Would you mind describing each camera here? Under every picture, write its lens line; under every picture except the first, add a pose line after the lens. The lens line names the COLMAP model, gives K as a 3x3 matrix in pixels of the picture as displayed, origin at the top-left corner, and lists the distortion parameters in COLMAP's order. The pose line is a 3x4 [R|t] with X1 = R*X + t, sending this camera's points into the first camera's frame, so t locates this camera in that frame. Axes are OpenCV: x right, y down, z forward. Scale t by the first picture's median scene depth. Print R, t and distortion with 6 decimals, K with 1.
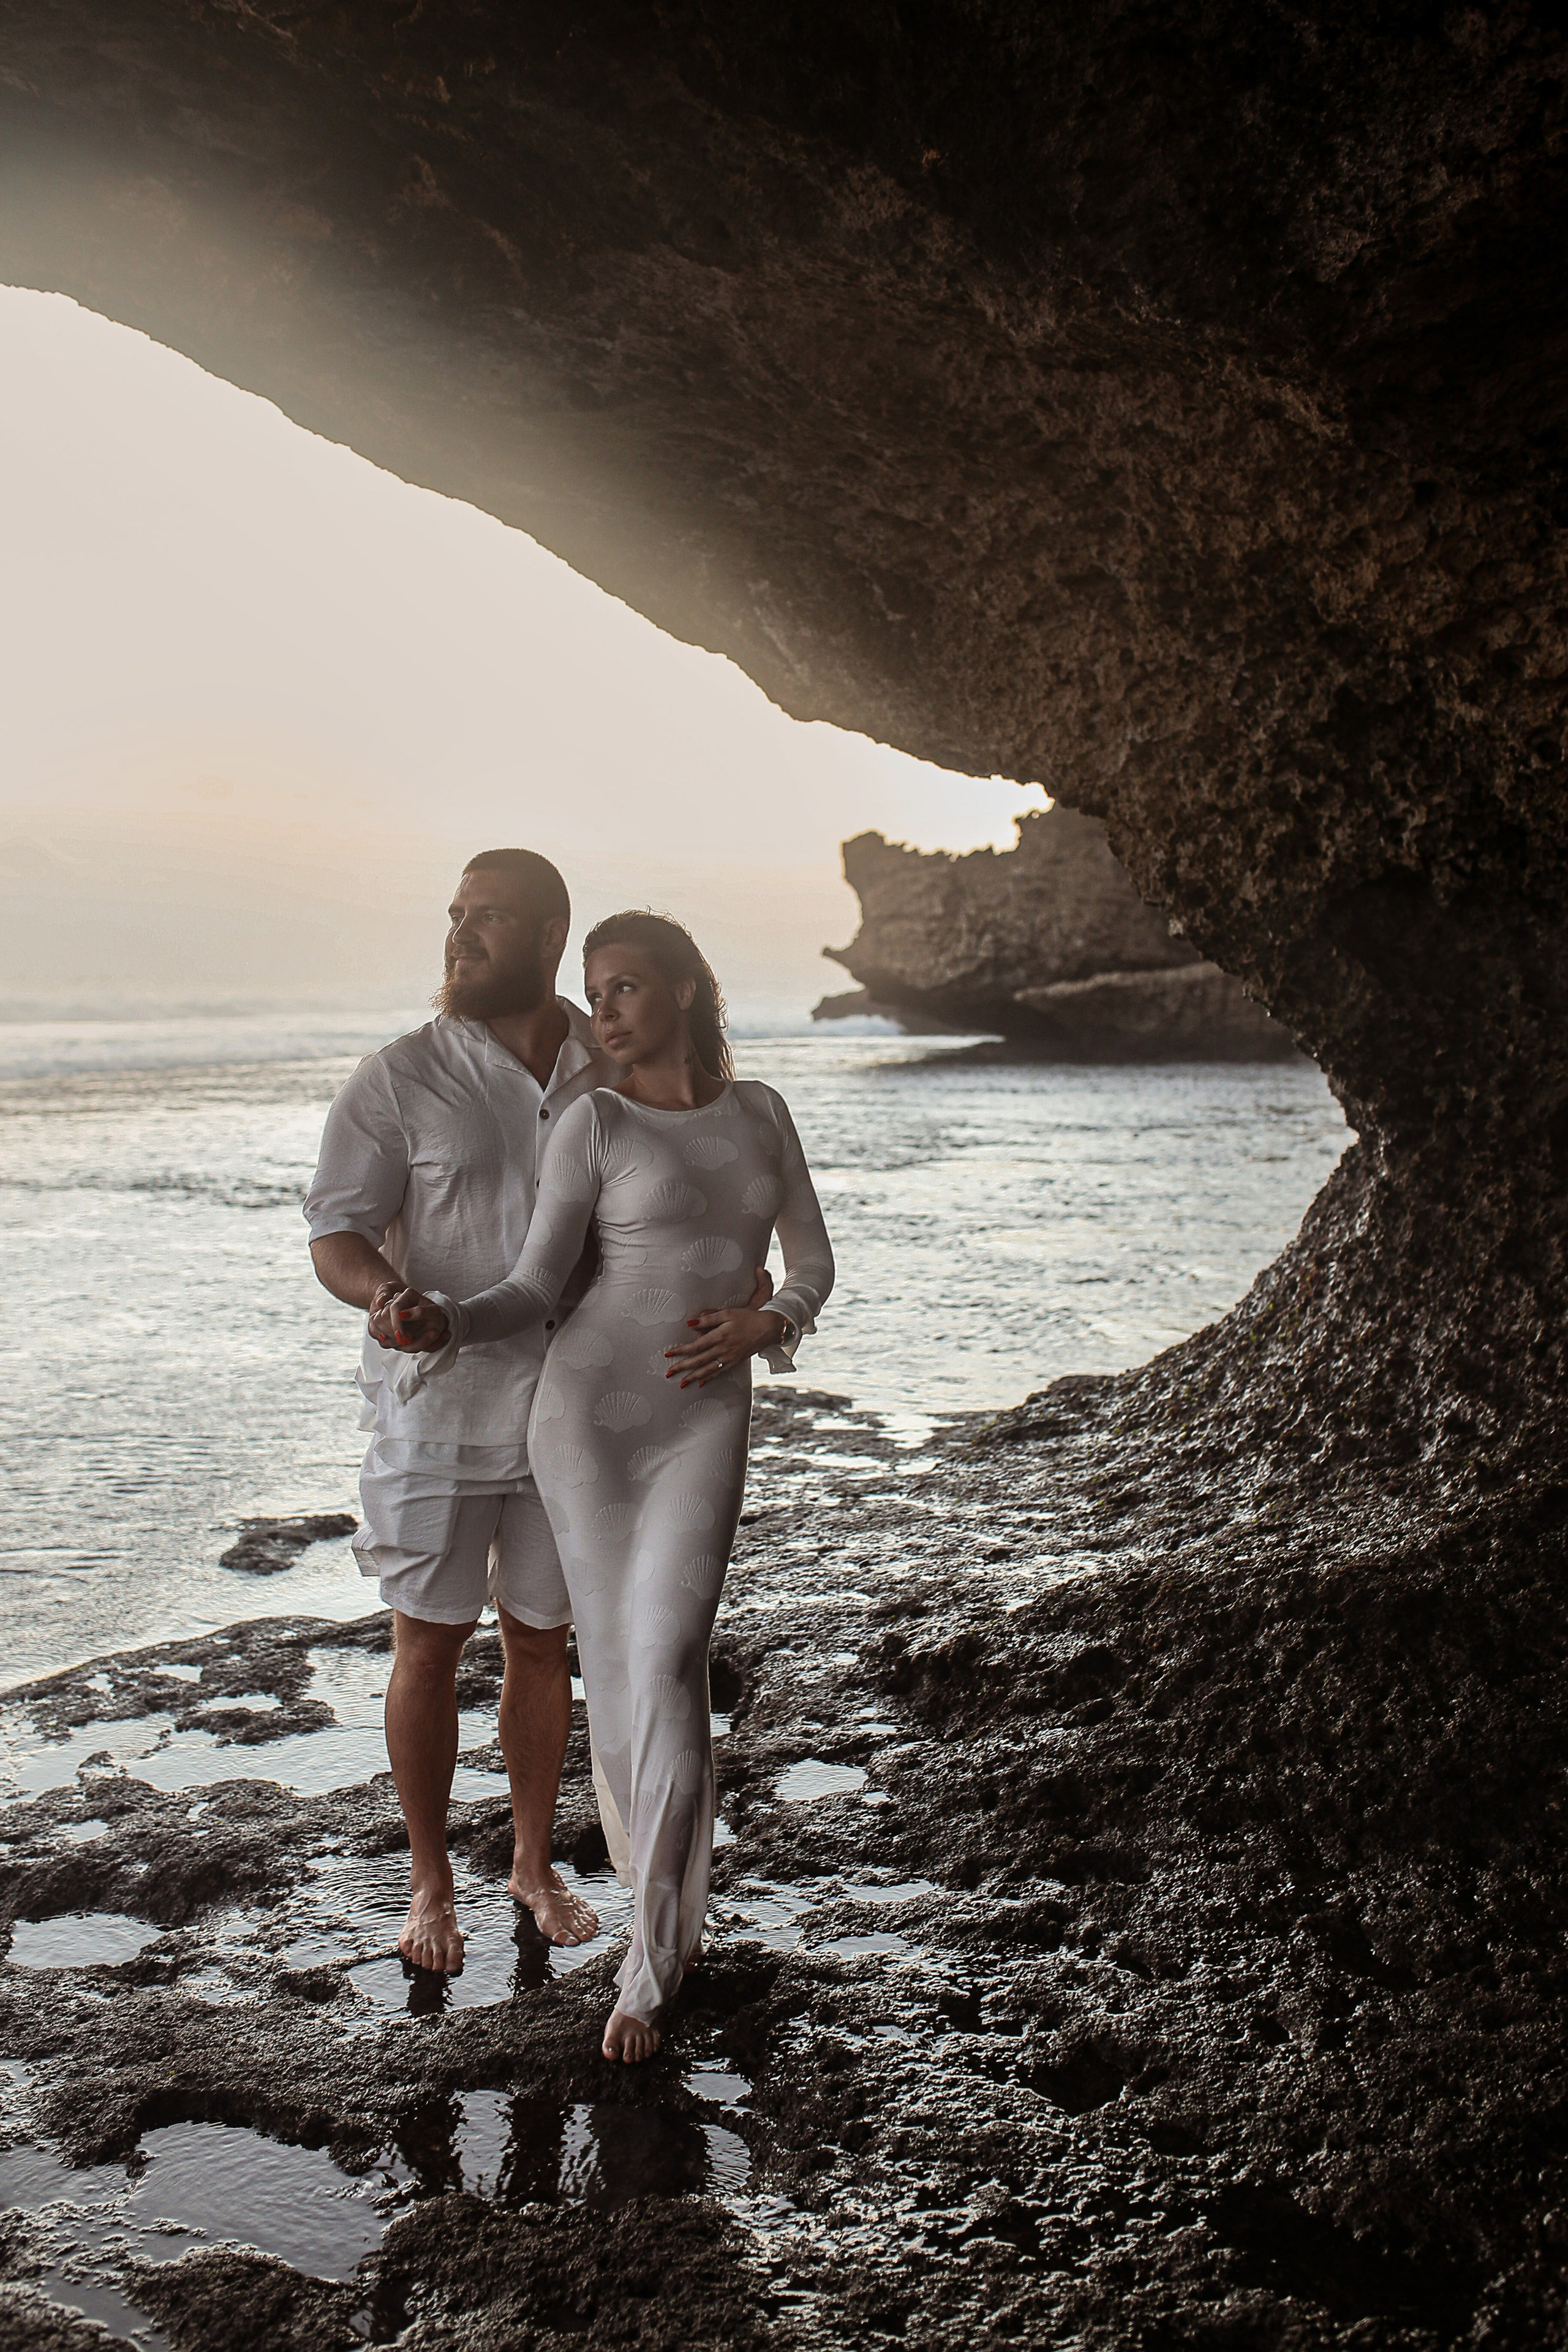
lens RADIAL K [[2295.4, 0, 782.9], [0, 2295.4, 1159.9], [0, 0, 1]] dist [-0.053356, 0.085458]
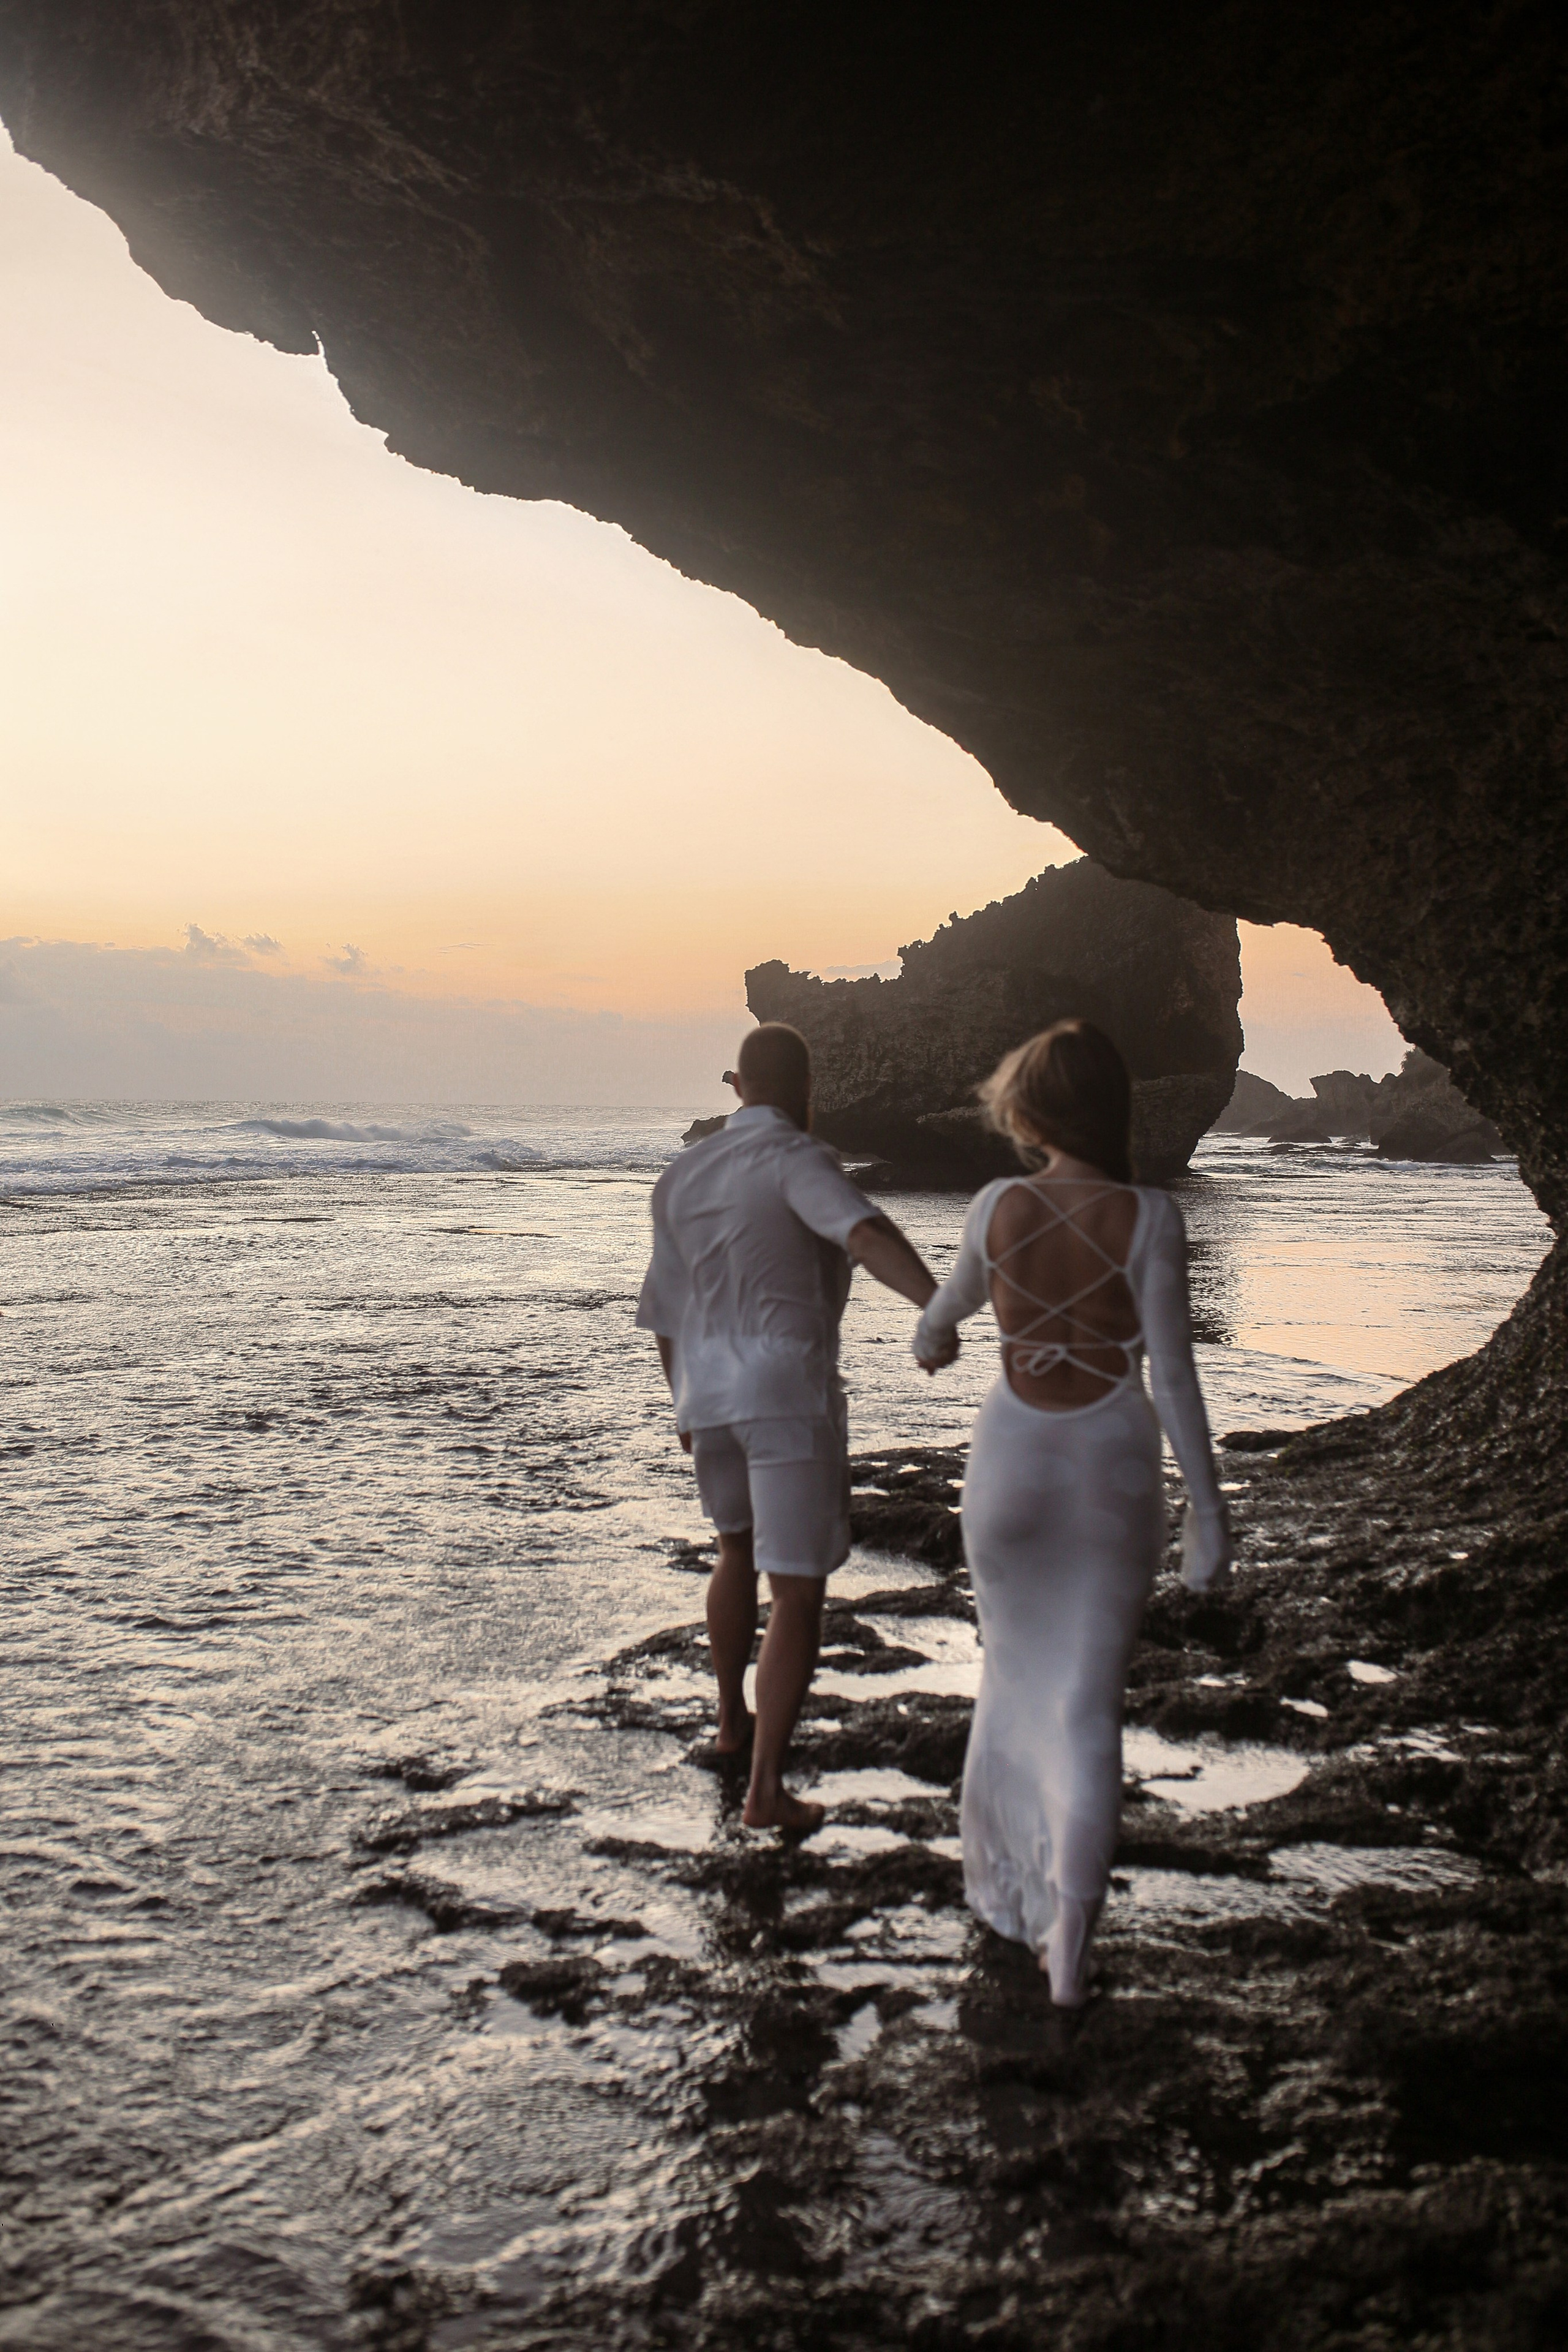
lens RADIAL K [[2295.4, 0, 782.9], [0, 2295.4, 1159.9], [0, 0, 1]] dist [-0.053356, 0.085458]
pose [[0.996807, 0.001277, 0.079840, -0.313213], [0.003154, 0.998462, -0.055350, 0.031366], [-0.079788, 0.055425, 0.995270, -0.232128]]
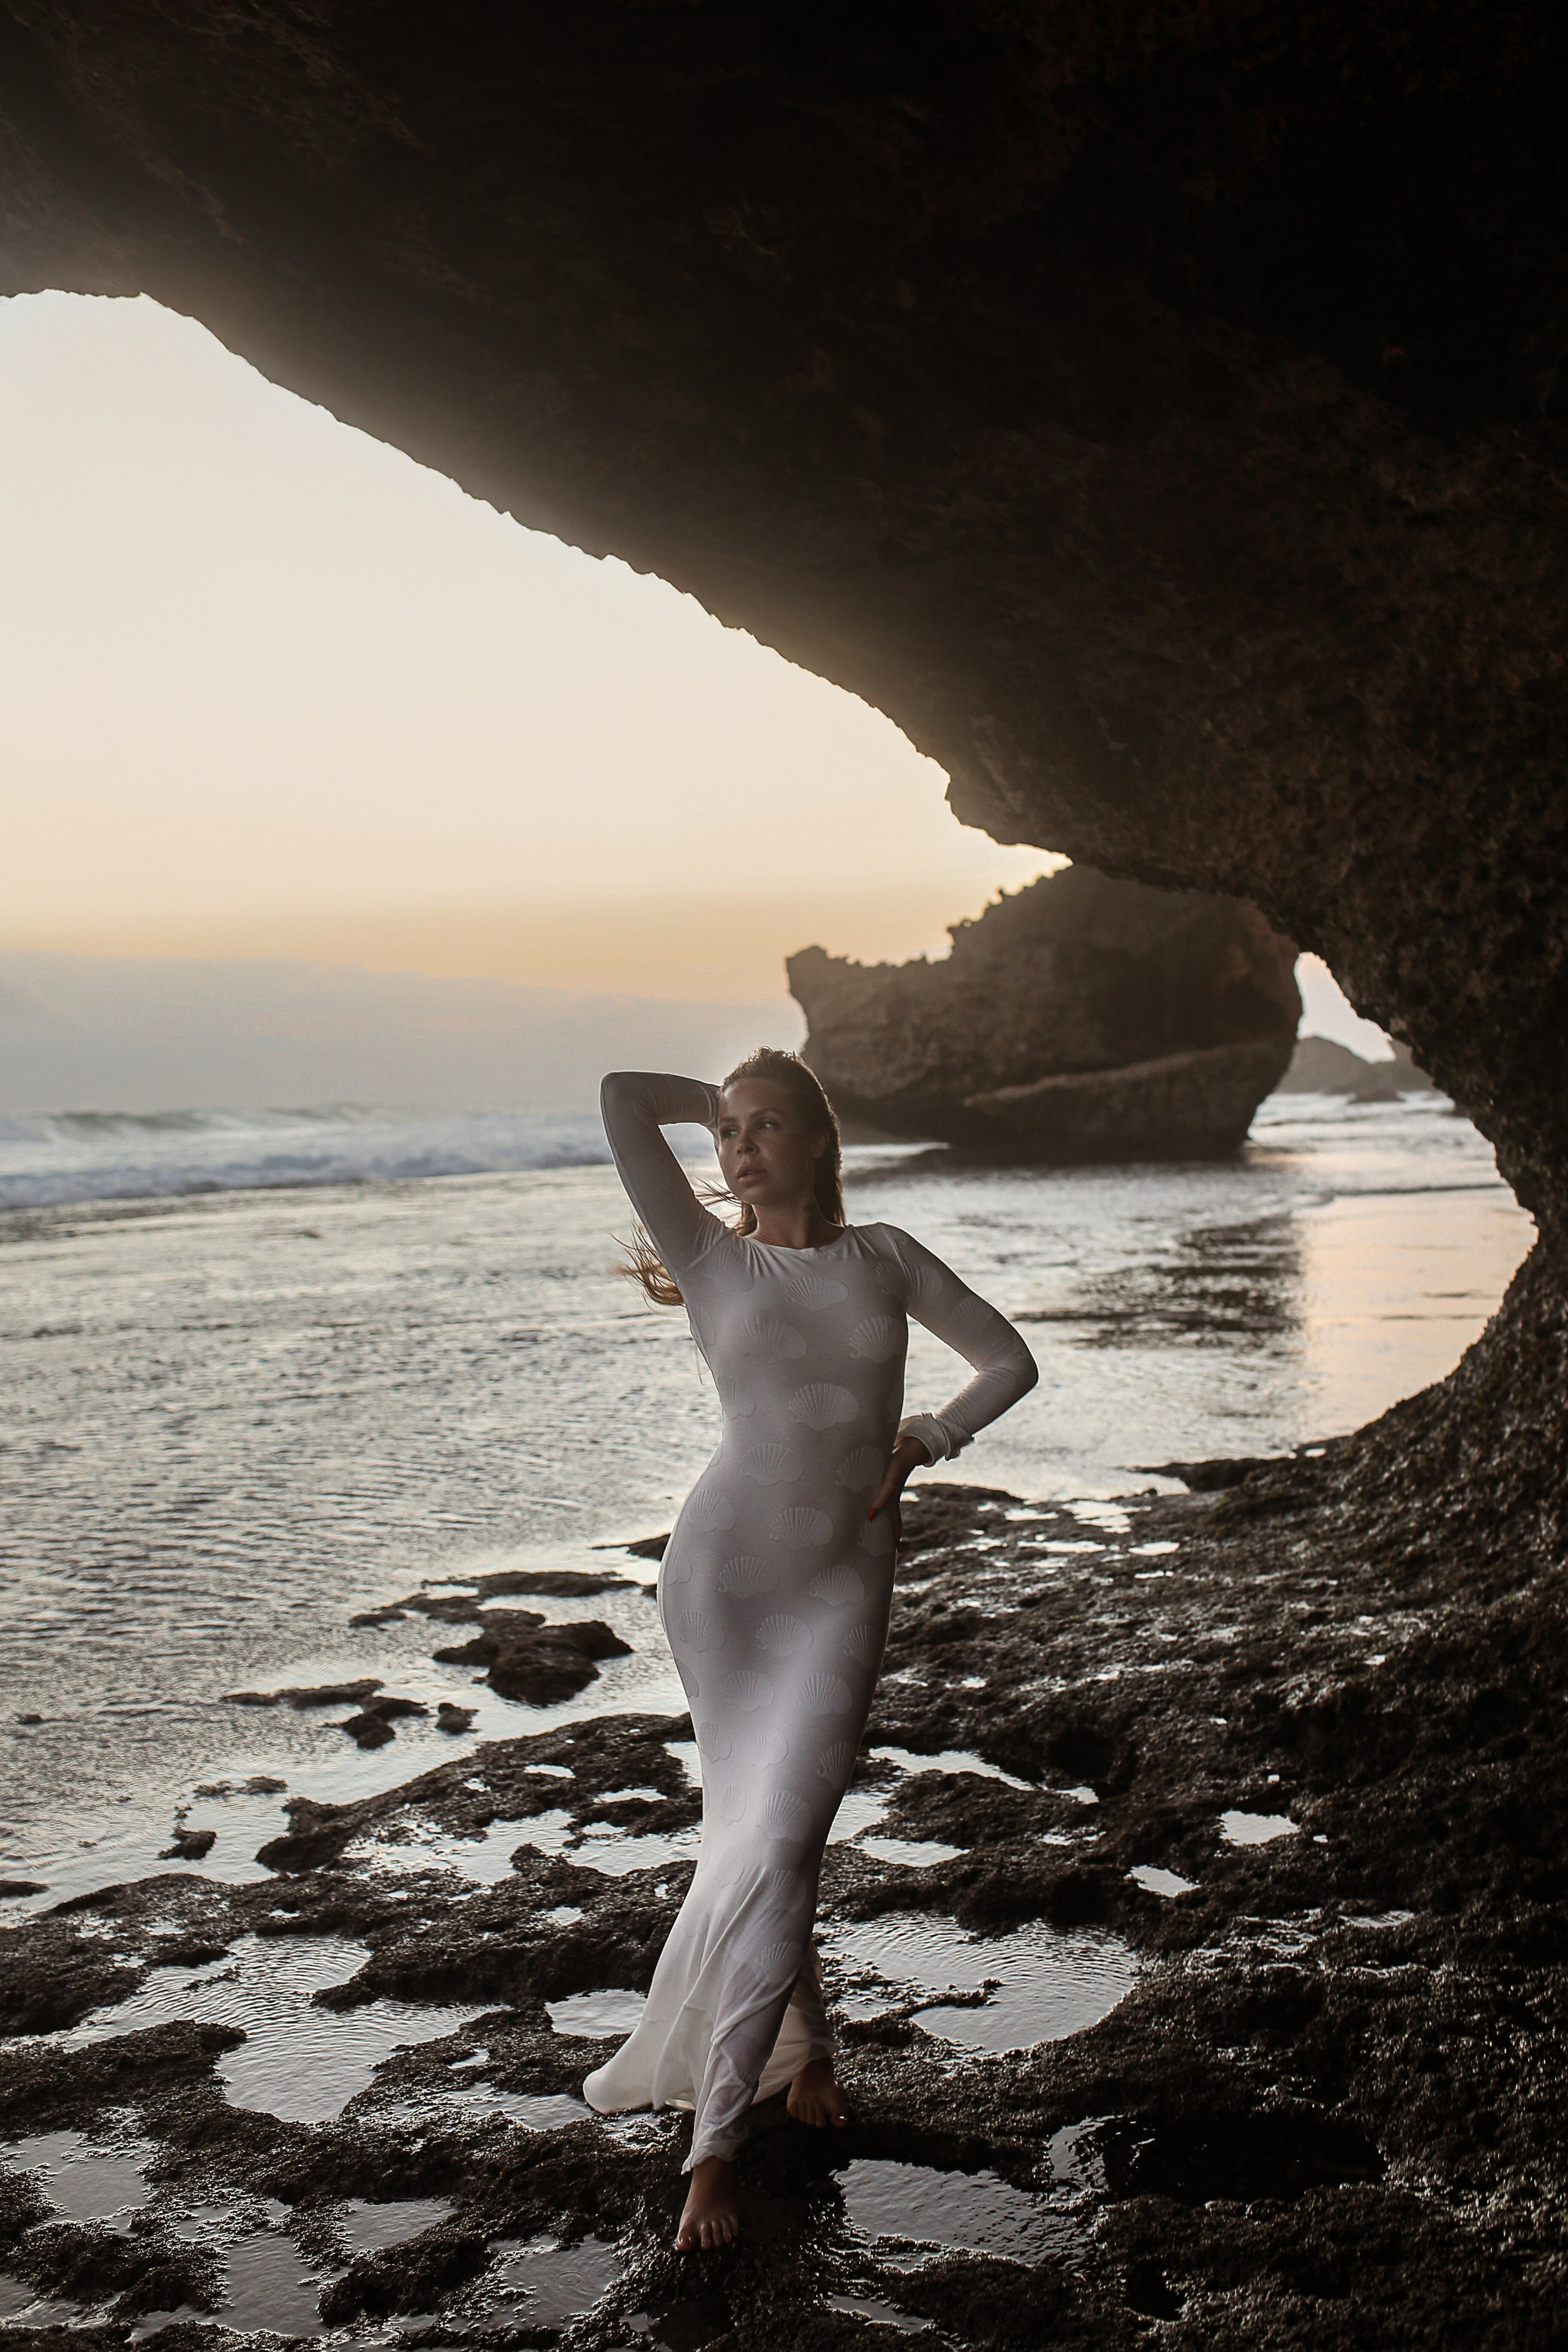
lens RADIAL K [[2295.4, 0, 782.9], [0, 2295.4, 1159.9], [0, 0, 1]] dist [-0.053356, 0.085458]
pose [[0.998281, -0.040585, 0.042282, -0.168699], [0.042639, 0.997895, -0.048863, 0.001424], [-0.040210, 0.050582, 0.997910, -0.054187]]
